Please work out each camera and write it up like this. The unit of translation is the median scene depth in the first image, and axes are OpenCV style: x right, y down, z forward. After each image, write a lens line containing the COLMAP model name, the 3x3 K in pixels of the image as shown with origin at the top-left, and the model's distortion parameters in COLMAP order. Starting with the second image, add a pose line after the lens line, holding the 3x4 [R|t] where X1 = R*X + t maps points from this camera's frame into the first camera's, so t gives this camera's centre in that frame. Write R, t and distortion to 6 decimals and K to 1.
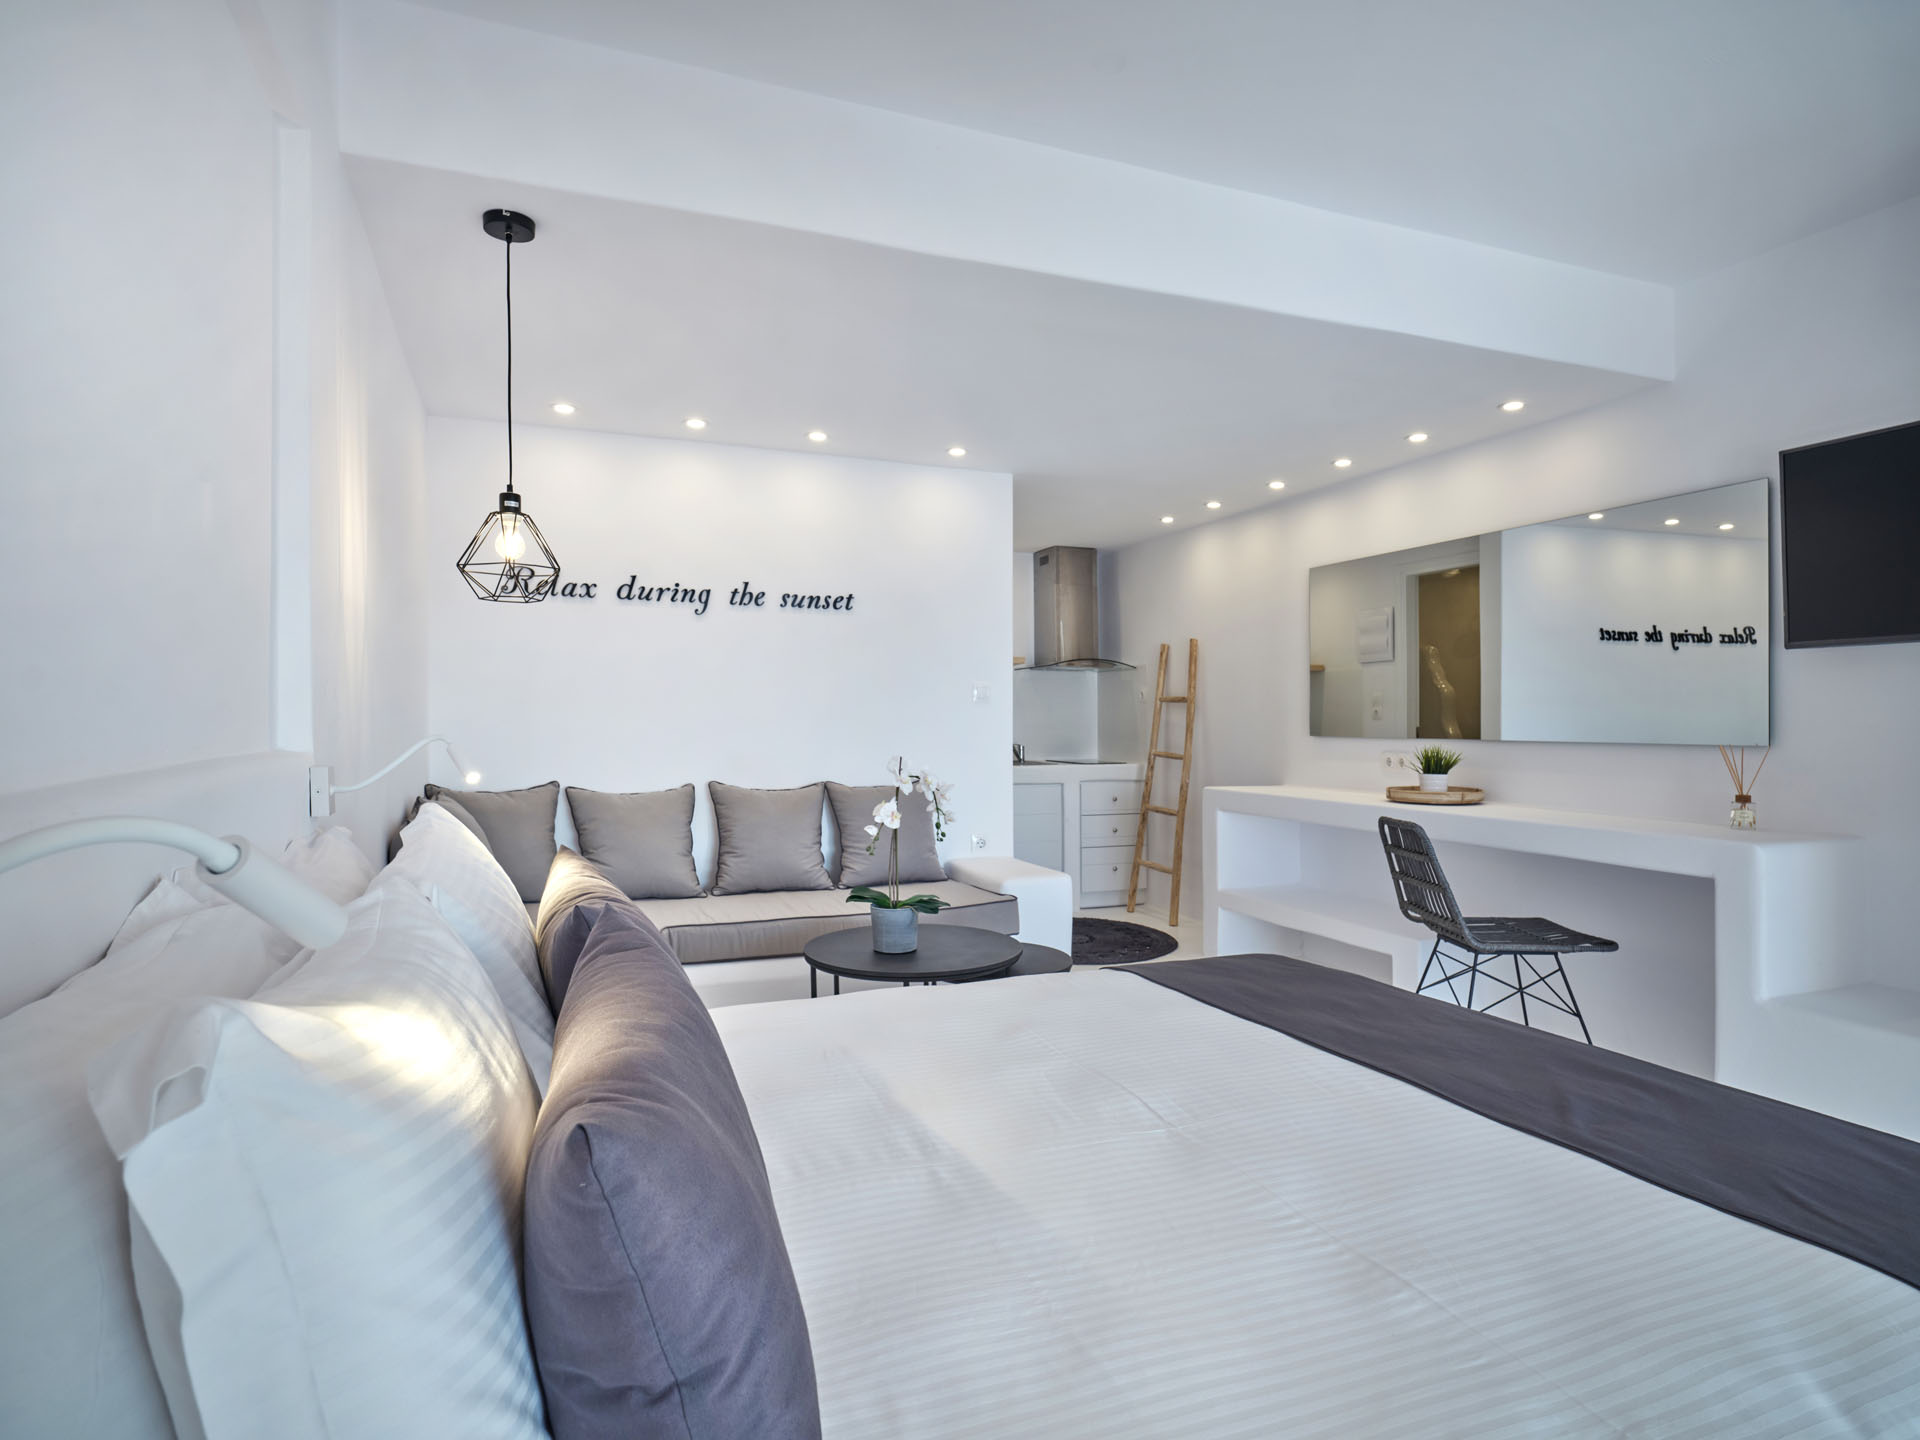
lens RADIAL K [[1085.2, 0, 960.0], [0, 1085.2, 720.0], [0, 0, 1]] dist [0.000872, -0.000831]
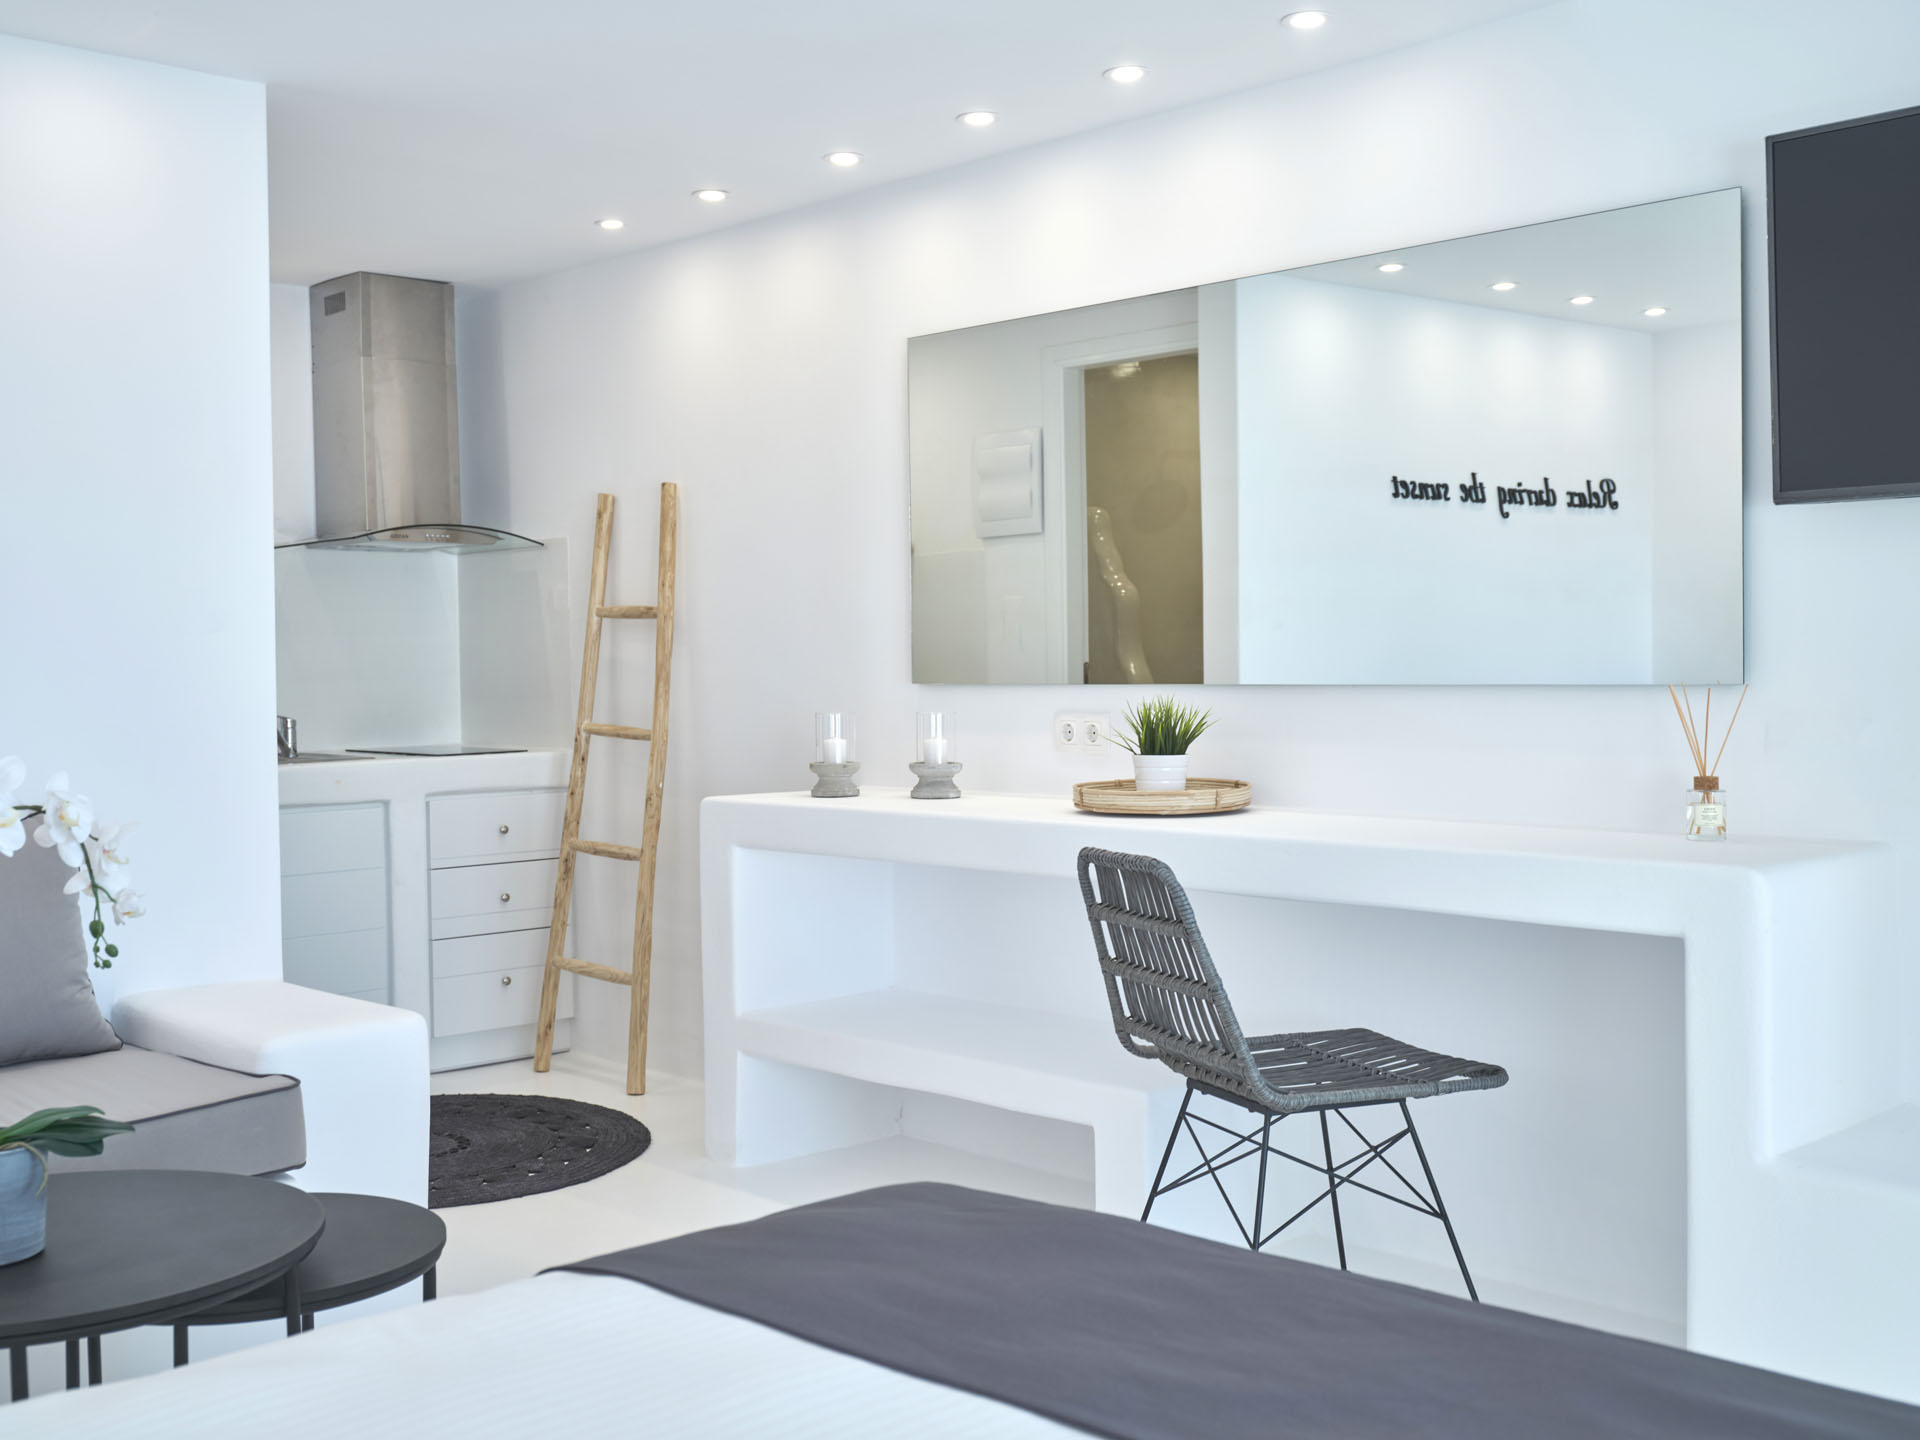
lens RADIAL K [[2067.0, 0, 922.9], [0, 2067.0, 672.0], [0, 0, 1]] dist [-0.001280, -0.026301]
pose [[0.933151, -0.017559, 0.359055, -0.005557], [0.015746, 0.999844, 0.007974, 0.002147], [-0.359139, -0.001787, 0.933282, 0.136432]]
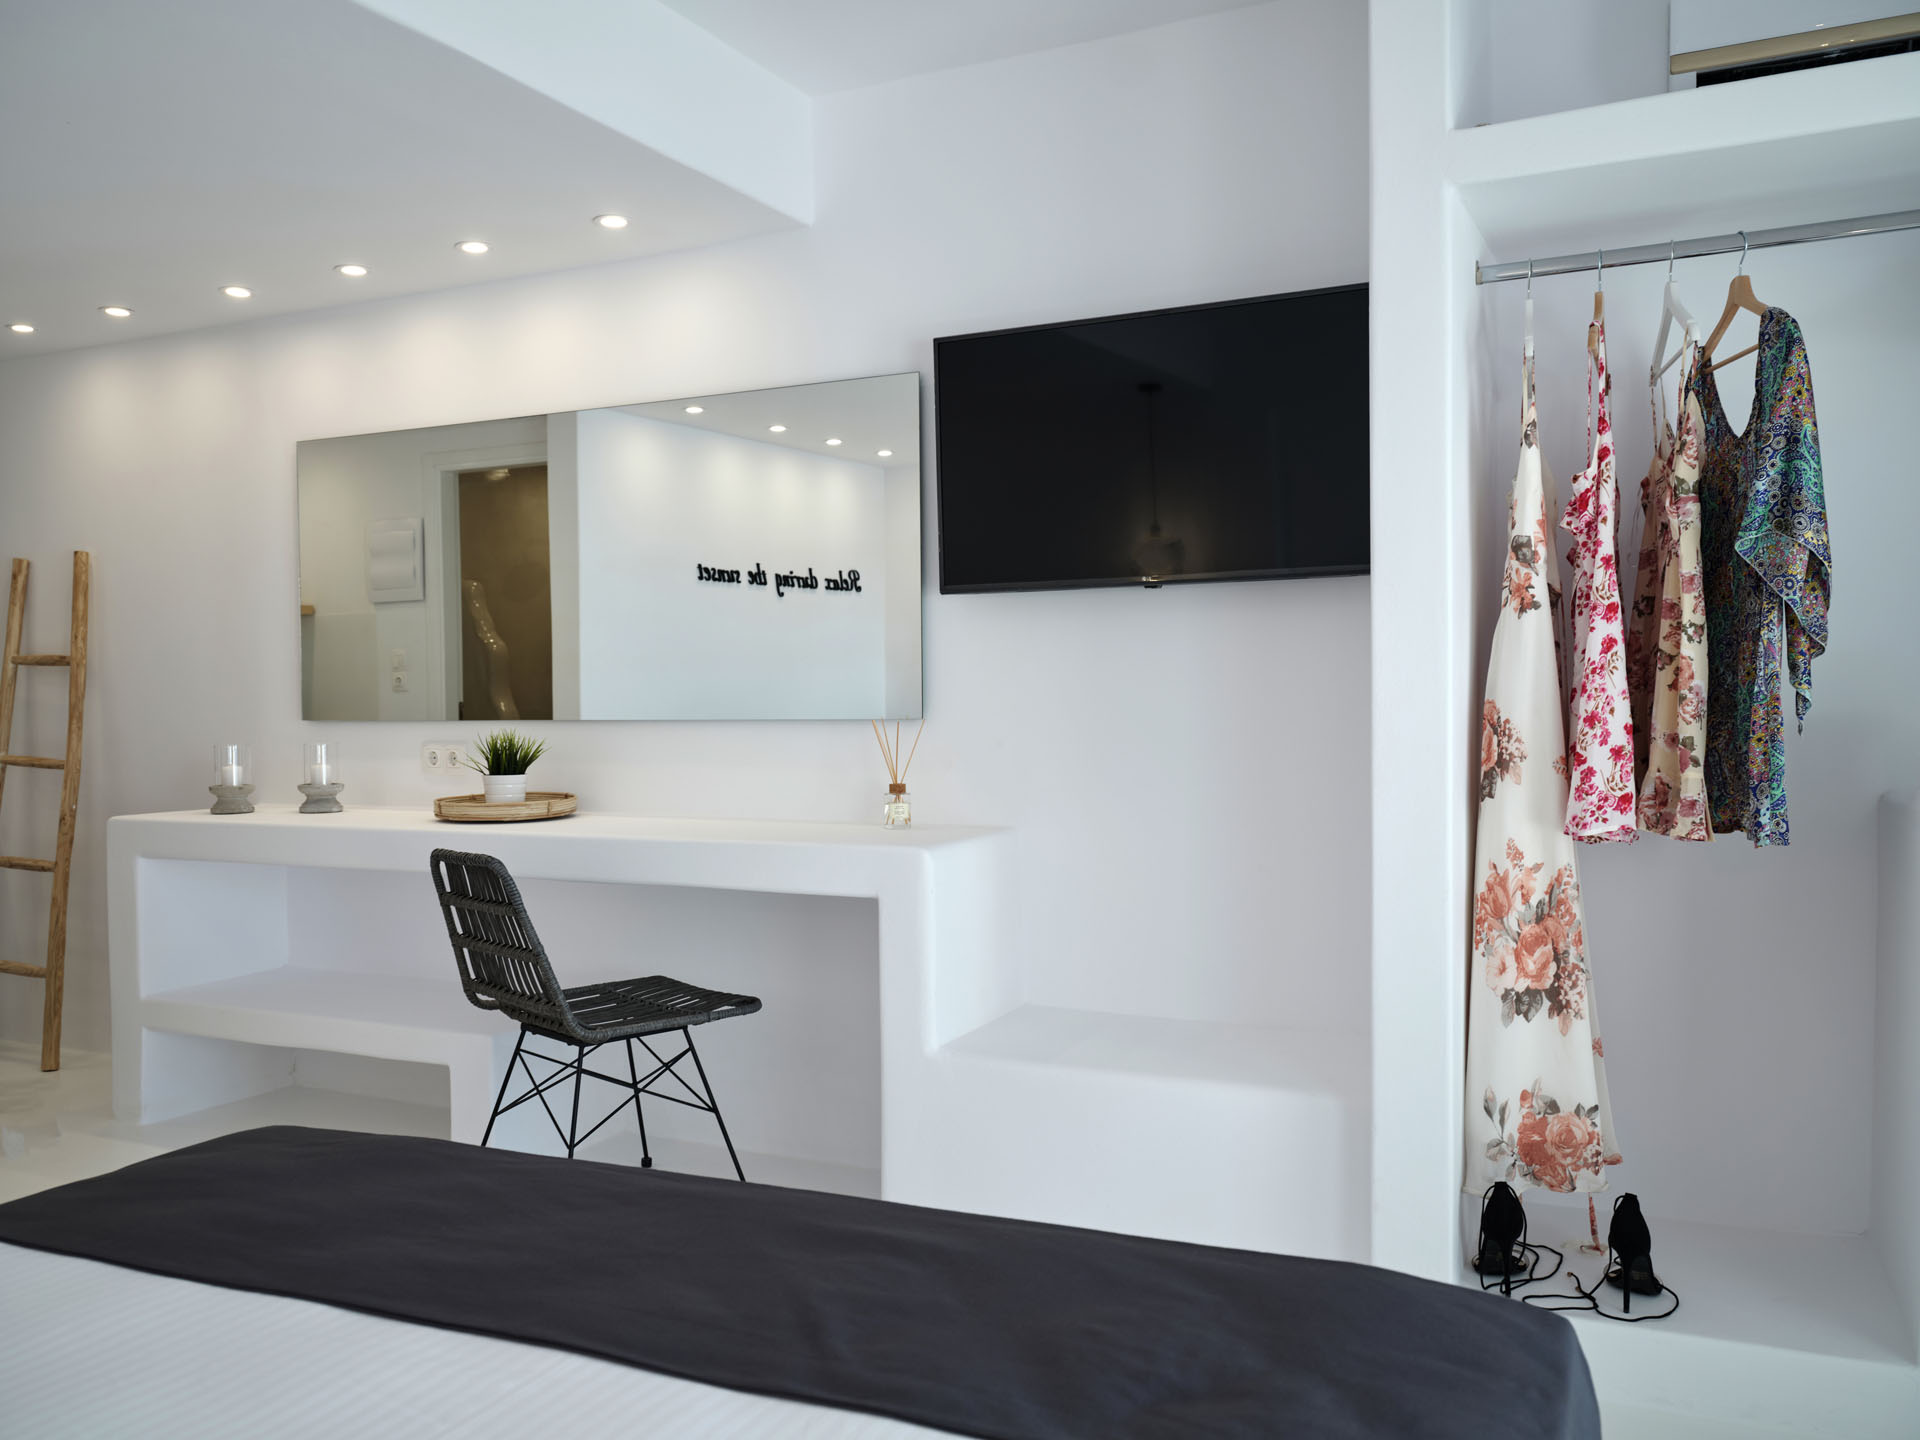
lens RADIAL K [[1548.8, 0, 956.2], [0, 1548.8, 705.9], [0, 0, 1]] dist [0.004978, -0.002449]
pose [[0.742592, -0.019385, 0.669464, 0.016055], [0.013390, 0.999811, 0.014097, -0.000666], [-0.669610, -0.001504, 0.742711, 0.118843]]
